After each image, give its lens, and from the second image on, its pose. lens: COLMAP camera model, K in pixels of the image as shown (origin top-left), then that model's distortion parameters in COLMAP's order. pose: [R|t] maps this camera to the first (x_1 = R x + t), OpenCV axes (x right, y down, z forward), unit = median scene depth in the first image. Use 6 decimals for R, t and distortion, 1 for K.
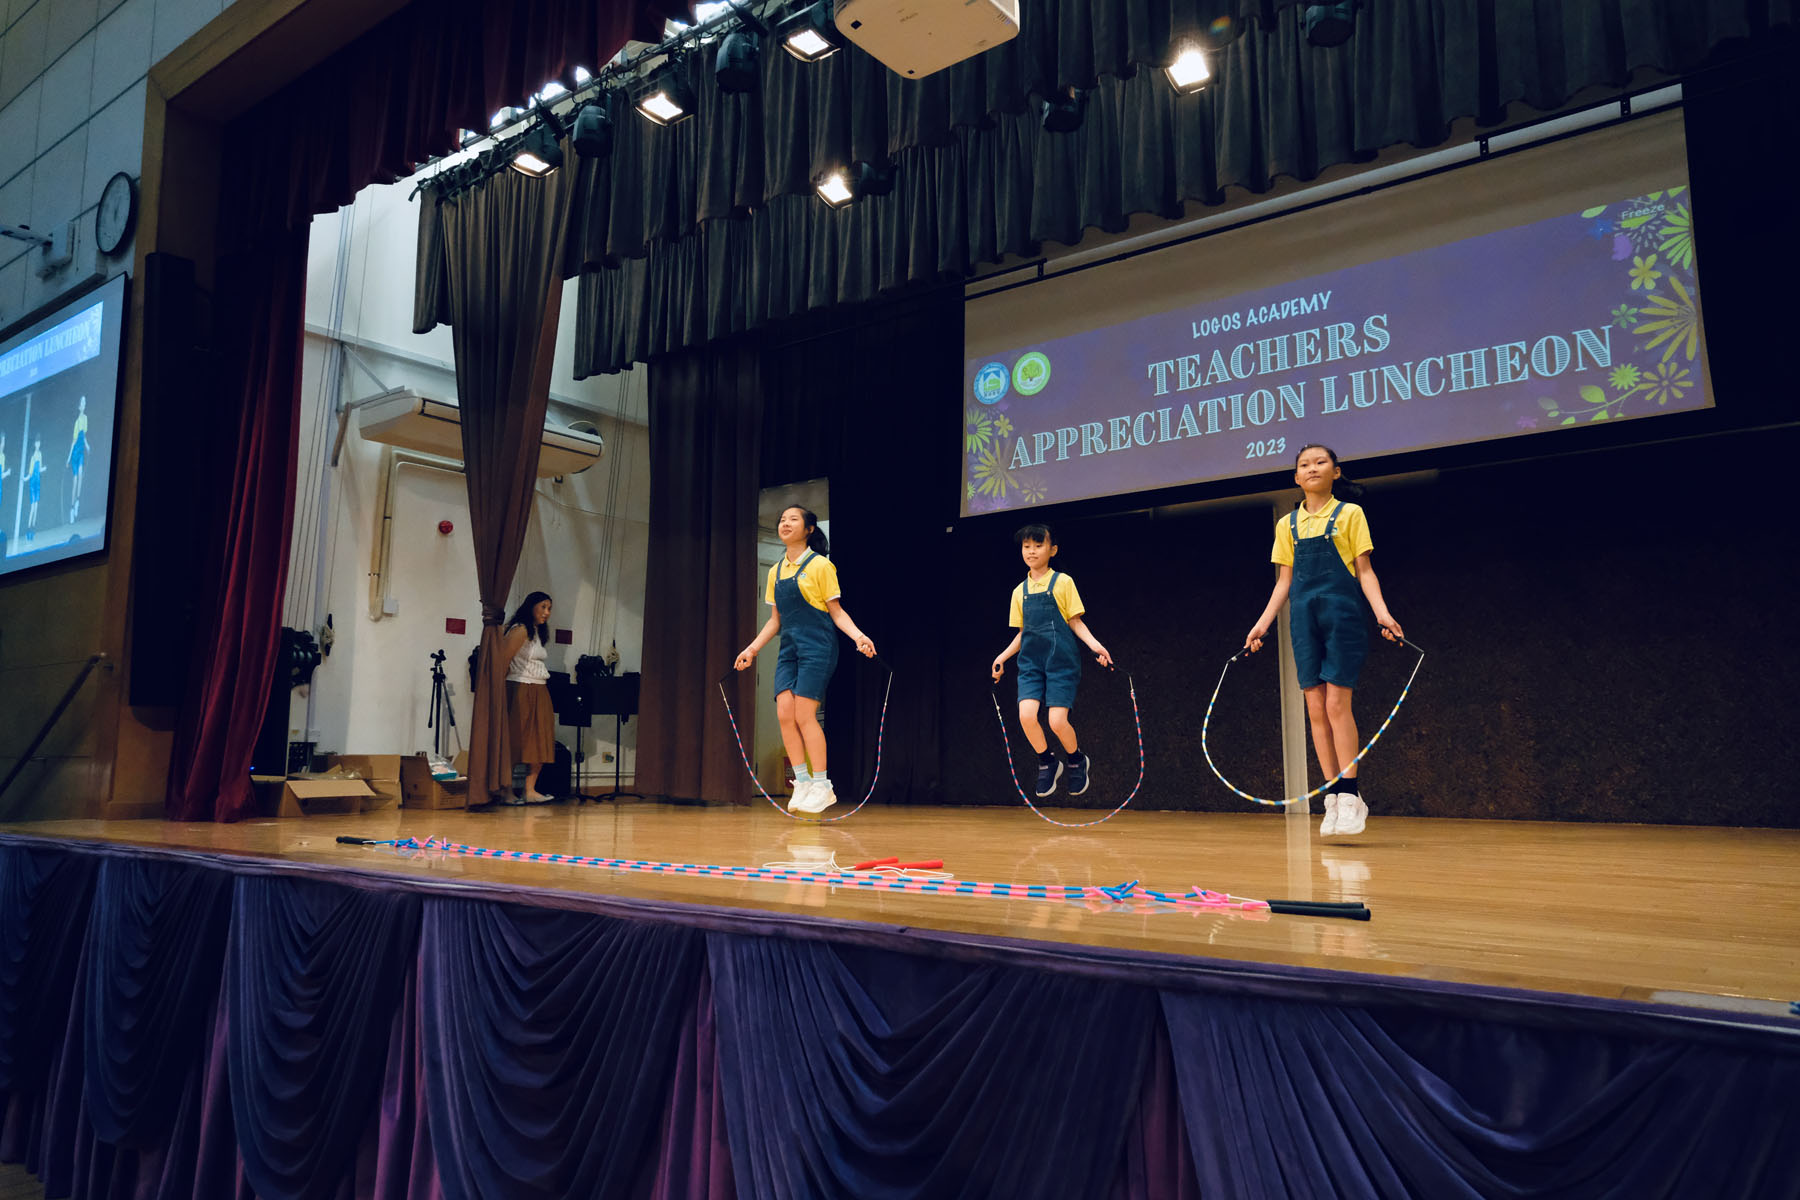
lens RADIAL K [[1201.4, 0, 898.1], [0, 1201.4, 599.7], [0, 0, 1]] dist [0.005017, -0.004968]
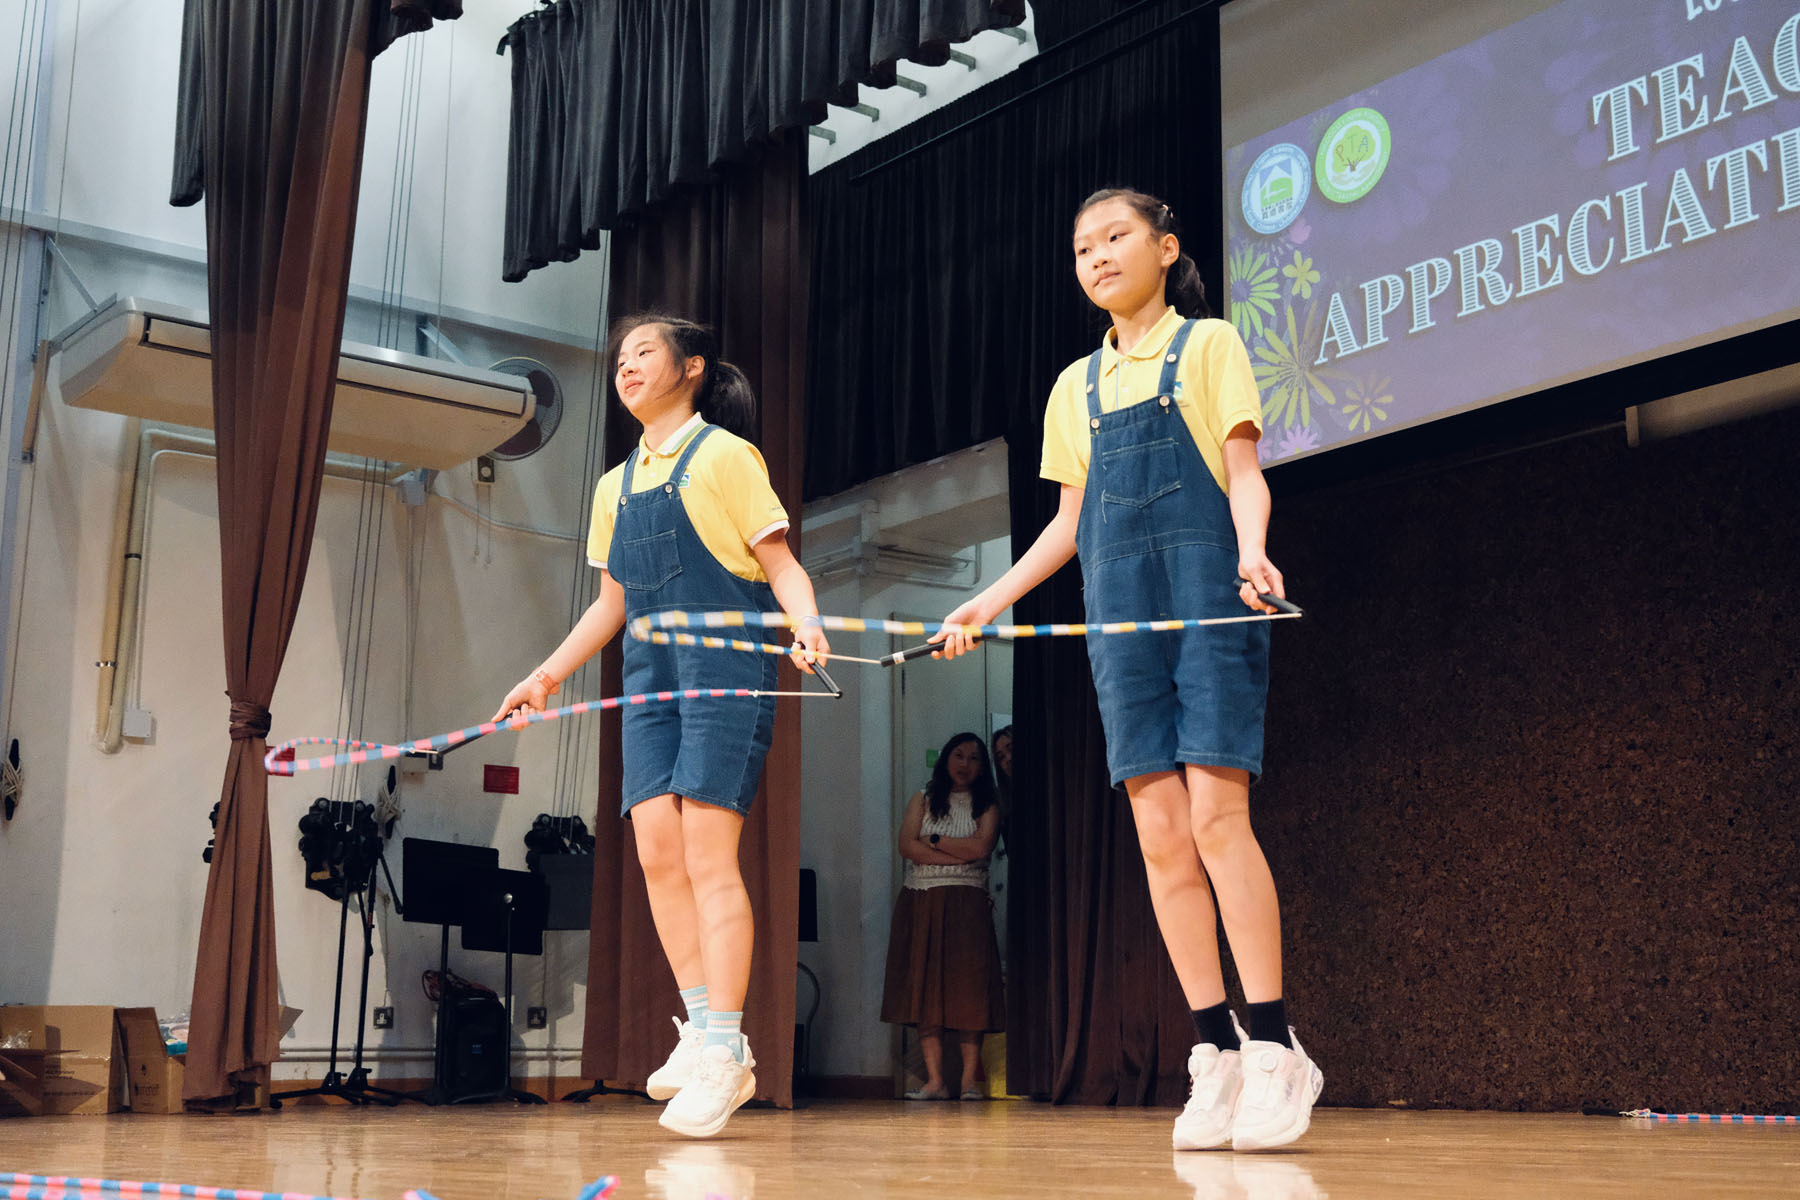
lens RADIAL K [[2215.8, 0, 898.3], [0, 2215.8, 599.5], [0, 0, 1]] dist [0.028438, -0.008334]
pose [[0.969438, -0.056275, -0.238793, 0.136384], [0.038279, 0.996112, -0.079344, 0.042566], [0.242330, 0.067778, 0.967823, 0.145363]]
